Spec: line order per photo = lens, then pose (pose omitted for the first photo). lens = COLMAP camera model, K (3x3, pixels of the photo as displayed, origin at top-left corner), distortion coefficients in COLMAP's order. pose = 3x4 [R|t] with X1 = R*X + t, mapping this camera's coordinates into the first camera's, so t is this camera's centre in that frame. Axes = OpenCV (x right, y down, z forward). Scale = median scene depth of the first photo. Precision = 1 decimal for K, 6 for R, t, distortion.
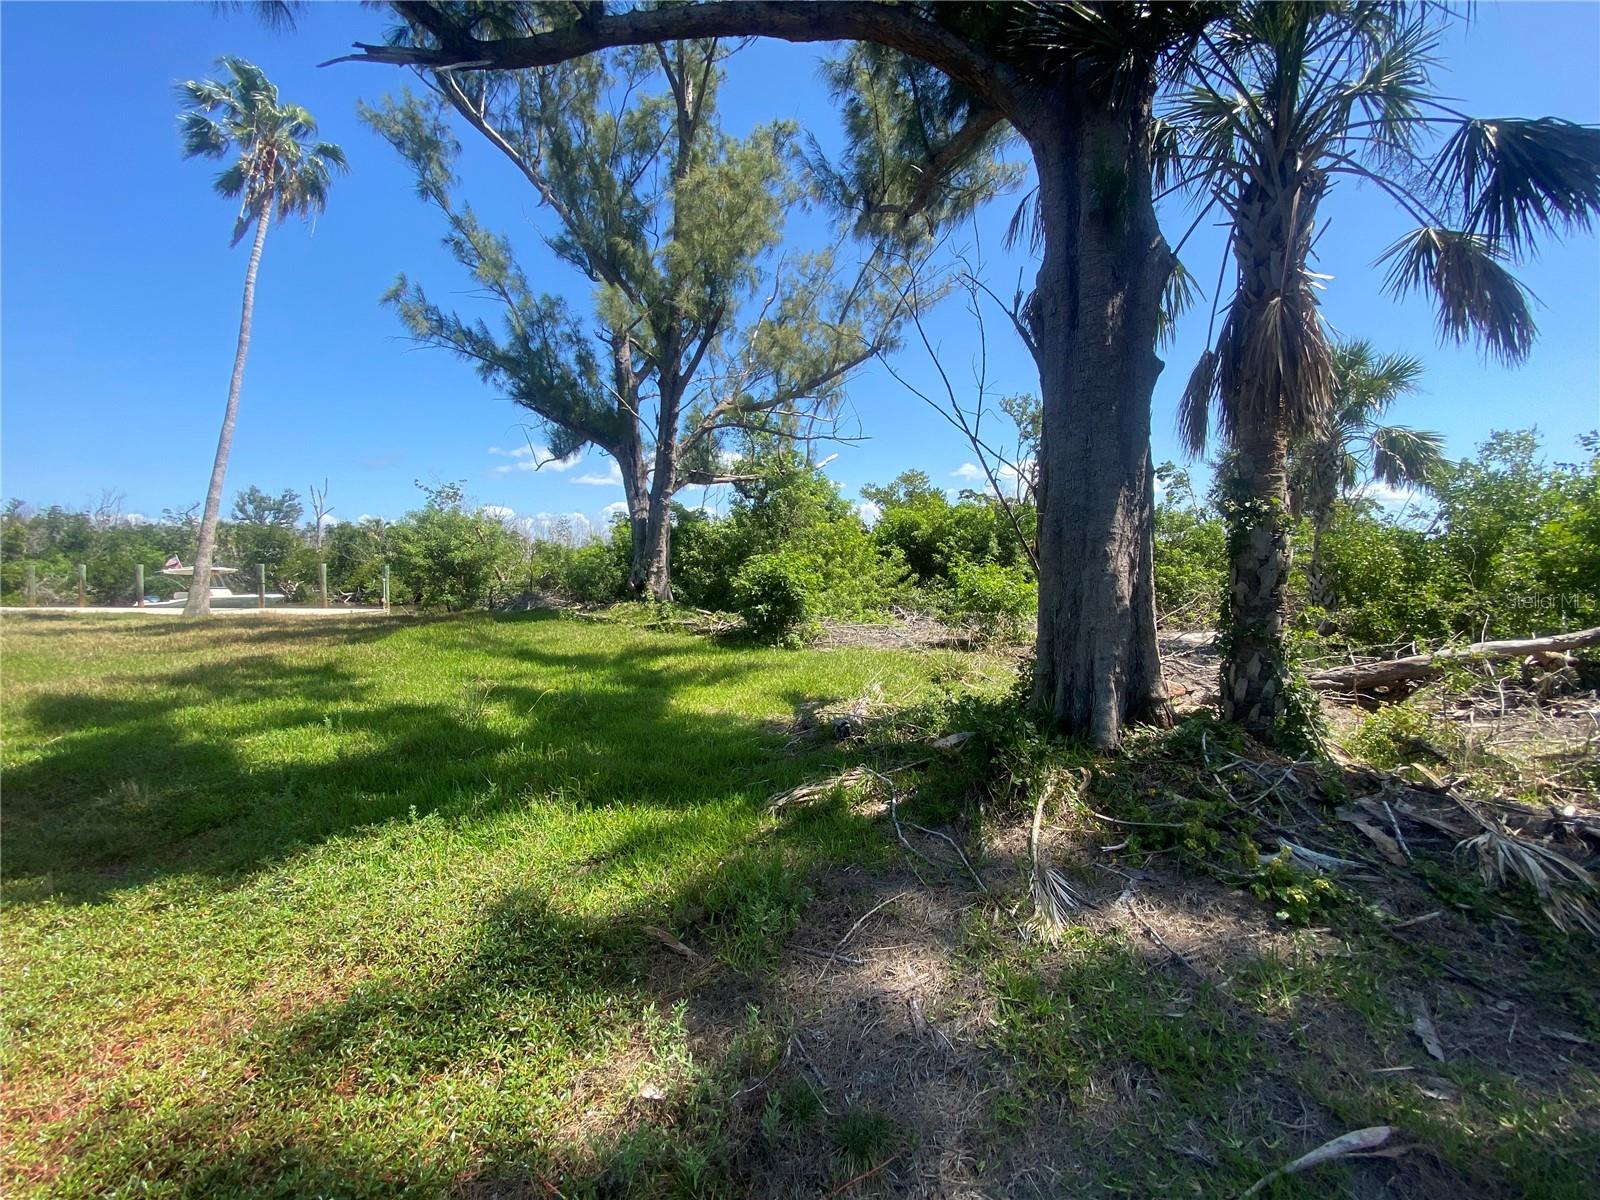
lens RADIAL K [[654.6, 0, 793.9], [0, 654.6, 614.1], [0, 0, 1]] dist [0.032033, -0.024863]
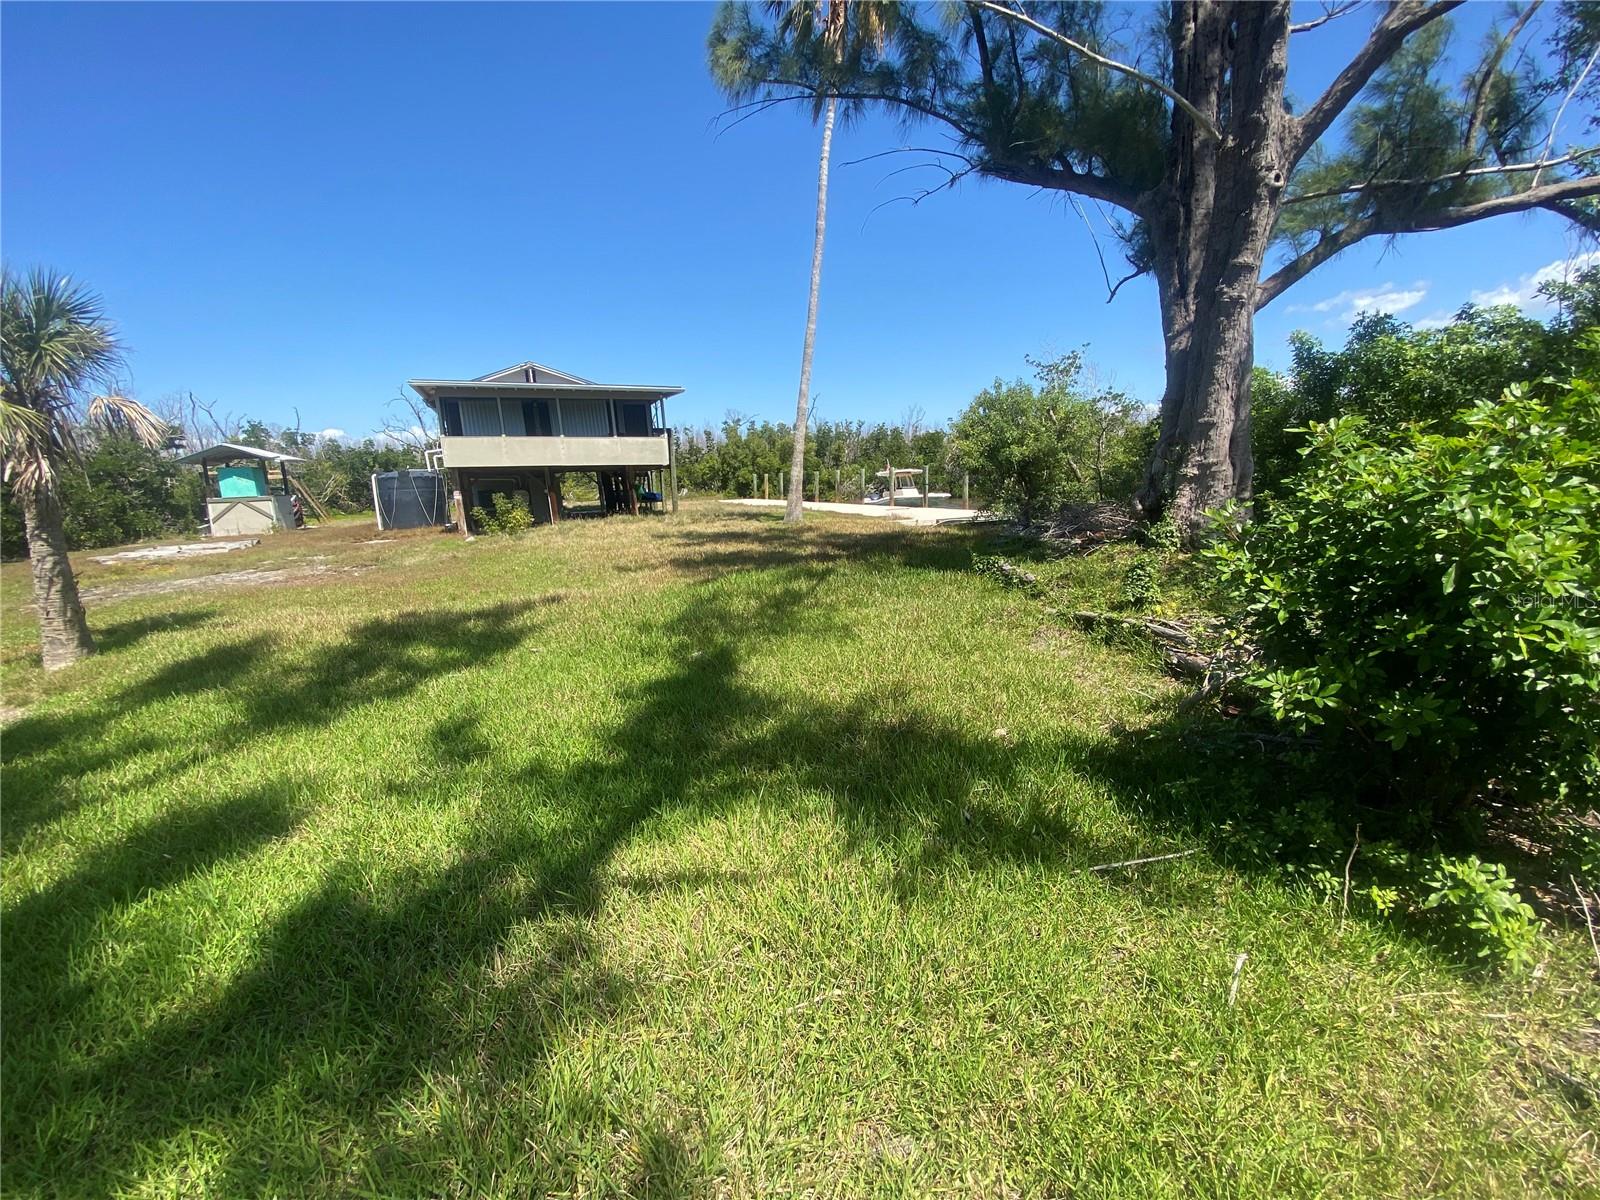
lens RADIAL K [[654.6, 0, 793.9], [0, 654.6, 614.1], [0, 0, 1]] dist [0.032033, -0.024863]
pose [[0.512876, 0.154618, -0.844424, 0.031303], [-0.009518, 0.984610, 0.174506, -0.048149], [0.858410, -0.081463, 0.506454, 0.545719]]
